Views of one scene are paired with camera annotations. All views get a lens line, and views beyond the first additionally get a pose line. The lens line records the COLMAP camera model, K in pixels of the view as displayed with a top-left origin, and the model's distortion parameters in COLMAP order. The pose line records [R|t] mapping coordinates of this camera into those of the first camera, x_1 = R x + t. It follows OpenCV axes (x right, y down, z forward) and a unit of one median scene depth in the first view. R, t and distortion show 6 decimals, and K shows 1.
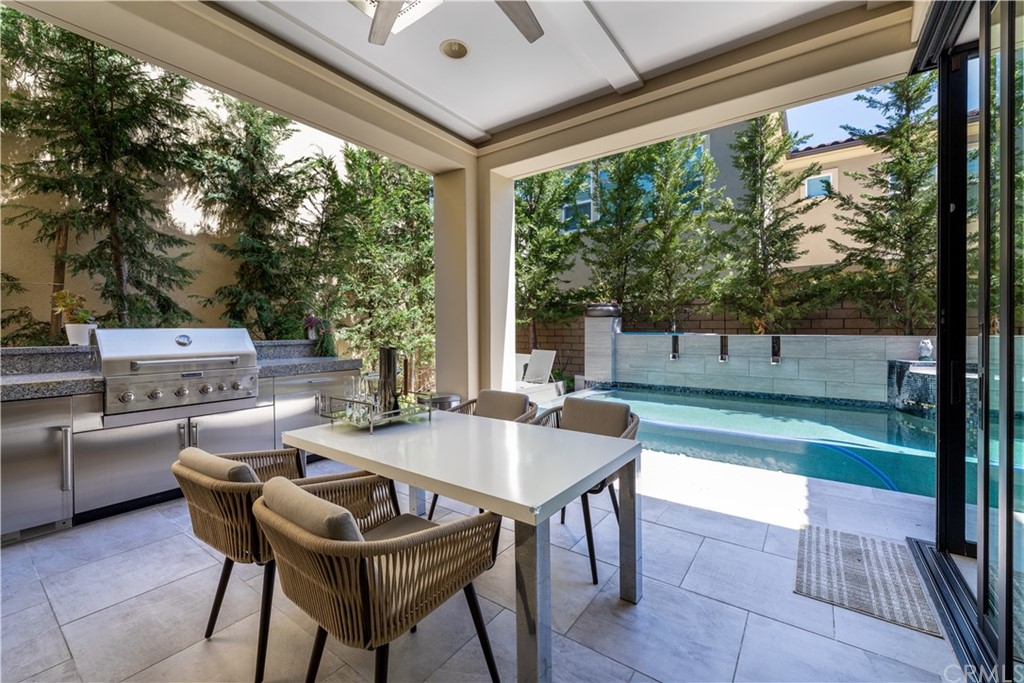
lens RADIAL K [[421.0, 0, 496.1], [0, 421.0, 338.8], [0, 0, 1]] dist [-0.000836, -0.000125]
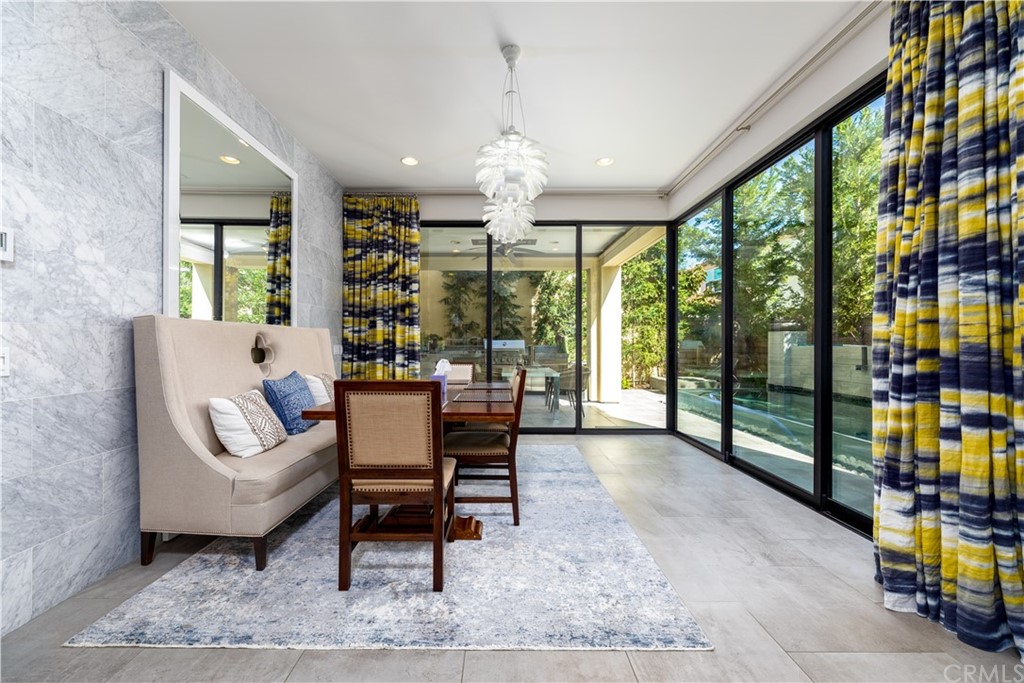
lens RADIAL K [[417.0, 0, 496.7], [0, 417.0, 342.7], [0, 0, 1]] dist [0.000745, -0.000298]
pose [[0.595570, 0.002921, -0.803298, 1.201128], [-0.013777, 0.999883, -0.006579, 0.003583], [0.803185, 0.014986, 0.595541, -0.599792]]
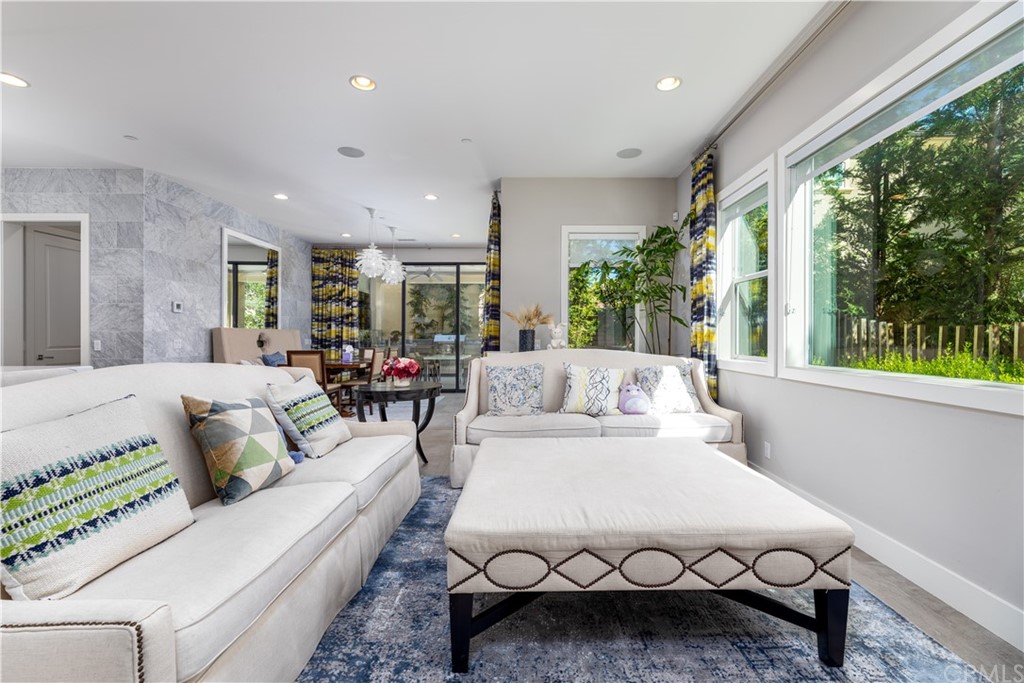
lens RADIAL K [[456.0, 0, 527.9], [0, 456.0, 335.3], [0, 0, 1]] dist [-0.000564, 0.000129]
pose [[0.604558, -0.001083, -0.796561, 2.314630], [-0.010404, 0.999903, -0.009256, 0.000746], [0.796493, 0.013883, 0.604488, -0.732157]]
